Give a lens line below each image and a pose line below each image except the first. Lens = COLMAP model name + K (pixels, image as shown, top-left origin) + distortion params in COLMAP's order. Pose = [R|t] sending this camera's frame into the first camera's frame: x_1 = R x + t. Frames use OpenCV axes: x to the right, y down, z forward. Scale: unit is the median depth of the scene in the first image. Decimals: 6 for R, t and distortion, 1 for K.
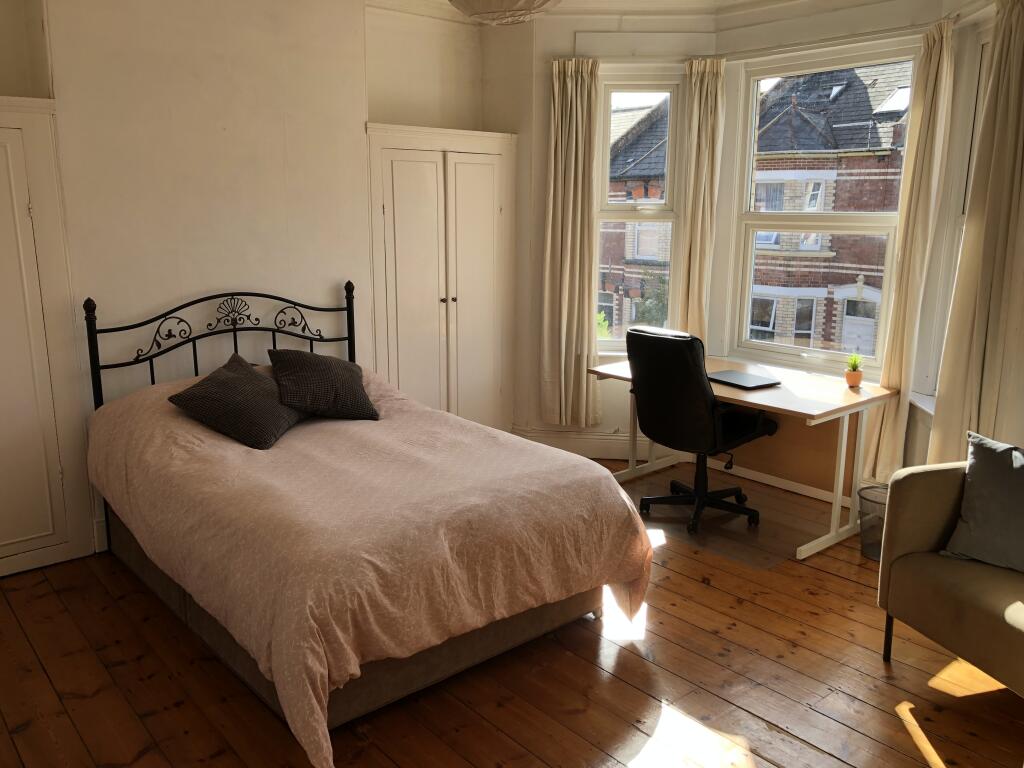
lens RADIAL K [[838.2, 0, 512.0], [0, 838.2, 384.0], [0, 0, 1]] dist [0.065992, -0.128931]
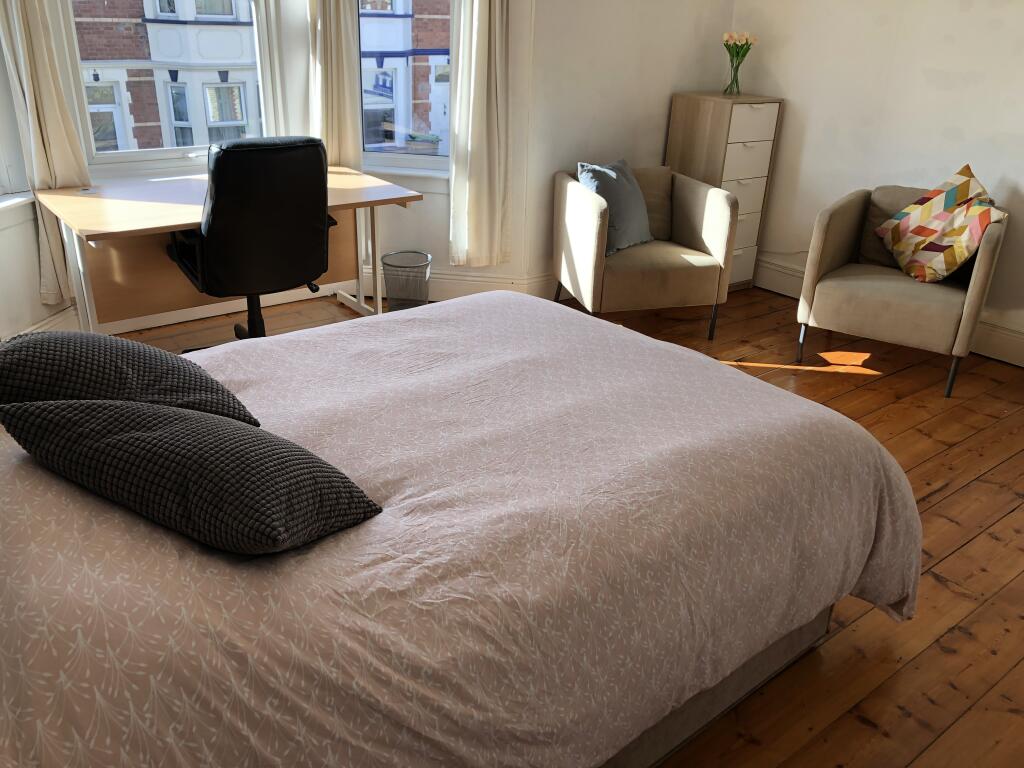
lens RADIAL K [[838.2, 0, 512.0], [0, 838.2, 384.0], [0, 0, 1]] dist [0.065992, -0.128931]
pose [[0.039779, -0.414263, 0.909288, -0.602996], [0.170620, 0.899459, 0.402321, -0.137628], [-0.984534, 0.139139, 0.106461, 0.767139]]
